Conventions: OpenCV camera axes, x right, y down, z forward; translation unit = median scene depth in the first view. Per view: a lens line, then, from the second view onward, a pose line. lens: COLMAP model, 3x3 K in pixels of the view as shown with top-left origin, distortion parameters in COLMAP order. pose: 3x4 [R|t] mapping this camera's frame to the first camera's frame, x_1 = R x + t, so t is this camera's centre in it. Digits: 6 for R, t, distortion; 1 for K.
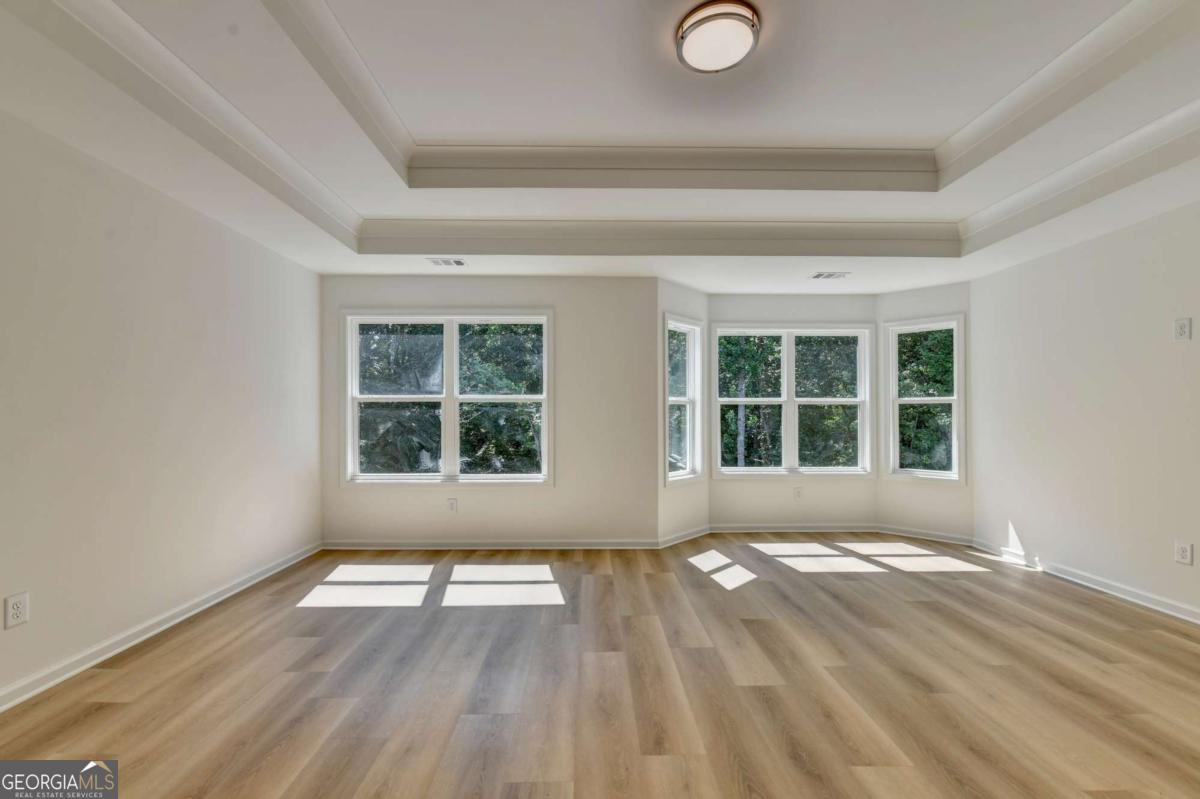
lens RADIAL K [[506.0, 0, 631.0], [0, 506.0, 414.2], [0, 0, 1]] dist [-0.000993, -0.000002]
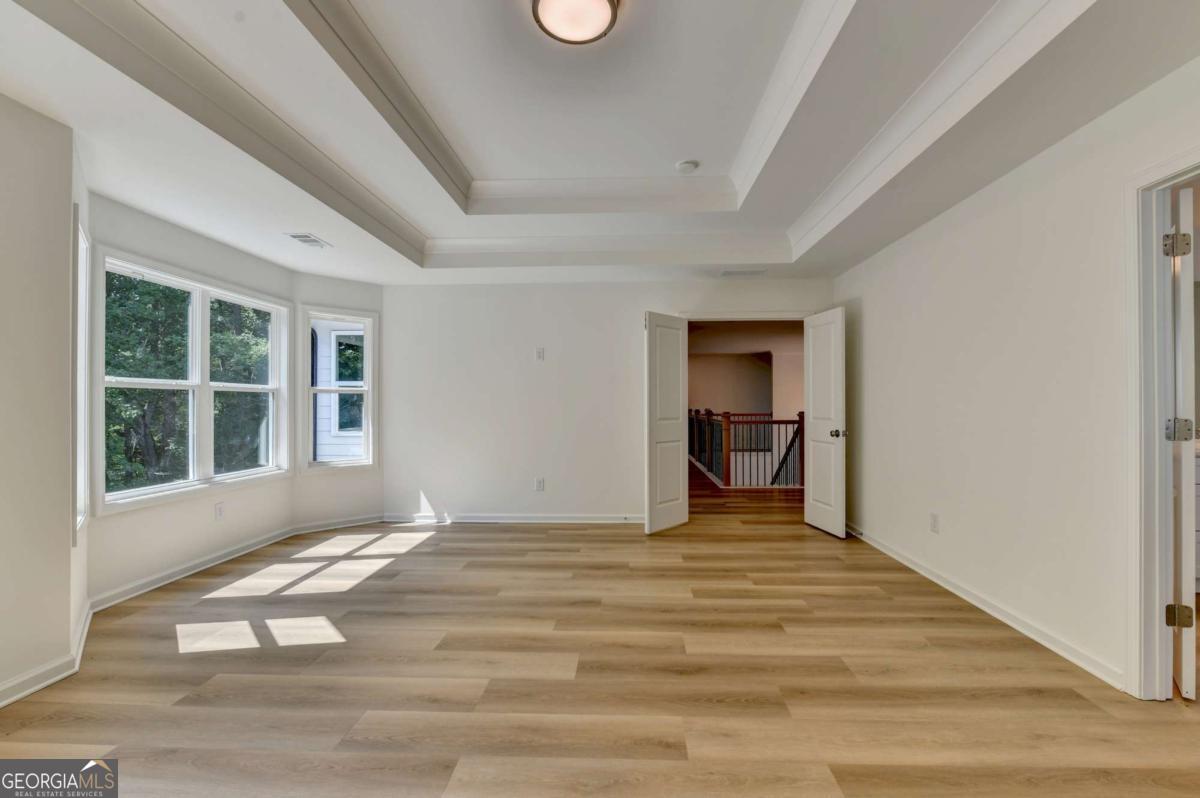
lens RADIAL K [[479.6, 0, 605.3], [0, 479.6, 401.6], [0, 0, 1]] dist [-0.000620, -0.000797]
pose [[0.107452, 0.006400, 0.994190, -0.395149], [0.002493, 0.999974, -0.006706, 0.003919], [-0.994207, 0.003199, 0.107433, 0.467822]]
